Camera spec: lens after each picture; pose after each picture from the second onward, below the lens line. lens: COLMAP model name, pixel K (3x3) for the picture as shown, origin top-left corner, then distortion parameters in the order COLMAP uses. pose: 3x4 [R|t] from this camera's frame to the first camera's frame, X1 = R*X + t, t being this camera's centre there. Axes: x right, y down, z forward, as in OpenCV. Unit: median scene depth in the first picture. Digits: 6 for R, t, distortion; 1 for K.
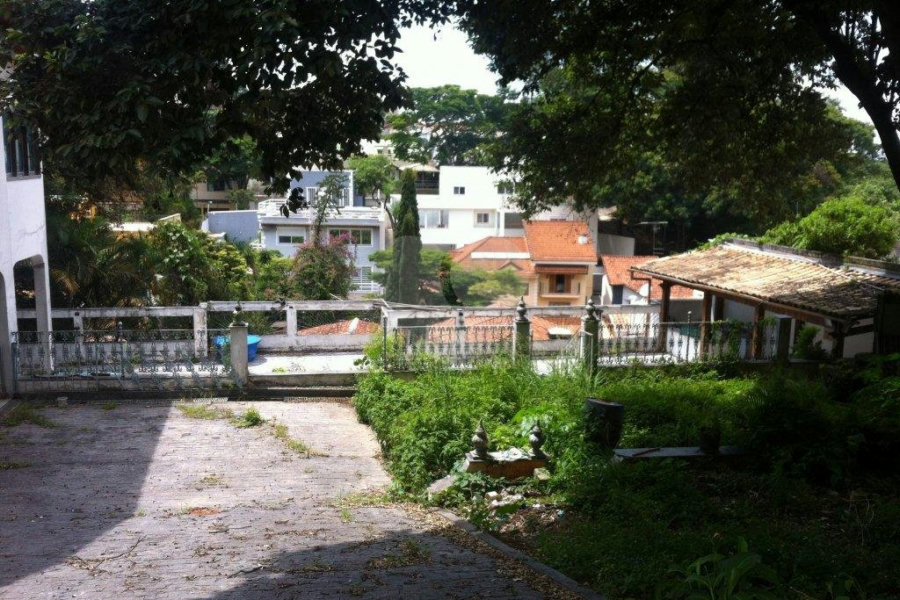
lens RADIAL K [[837.8, 0, 438.9], [0, 837.8, 307.1], [0, 0, 1]] dist [-0.025020, 0.000000]
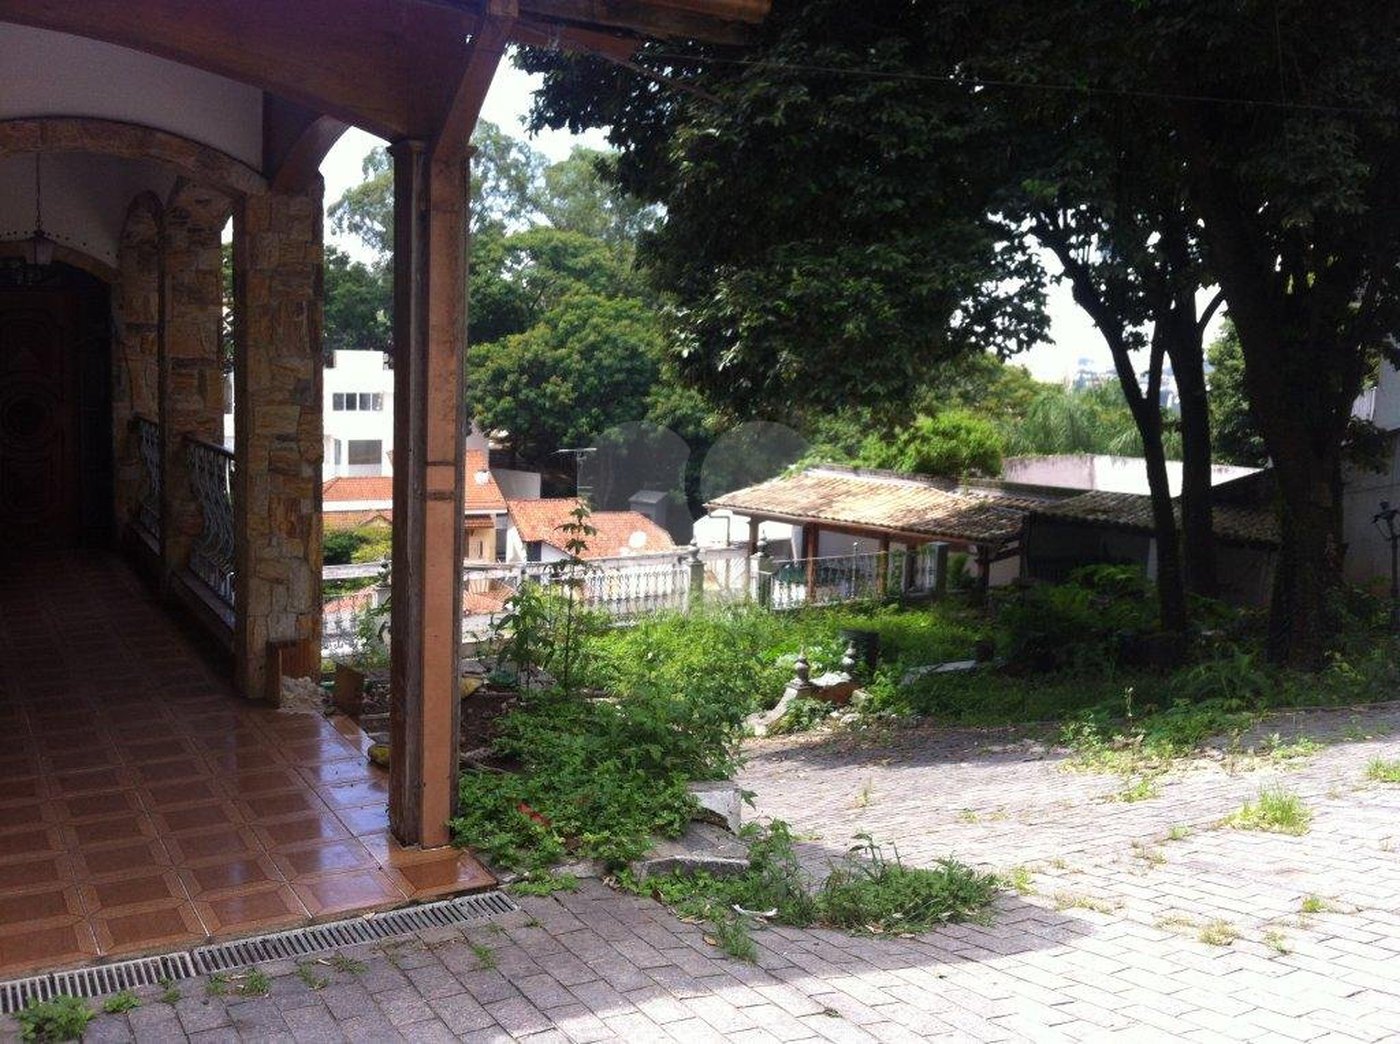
lens RADIAL K [[1326.5, 0, 692.0], [0, 1326.5, 516.8], [0, 0, 1]] dist [-0.027629, 0.000000]
pose [[0.919243, -0.044163, 0.391206, -0.343081], [0.064672, 0.997129, -0.039398, 0.018328], [-0.388343, 0.061516, 0.919459, -0.200317]]
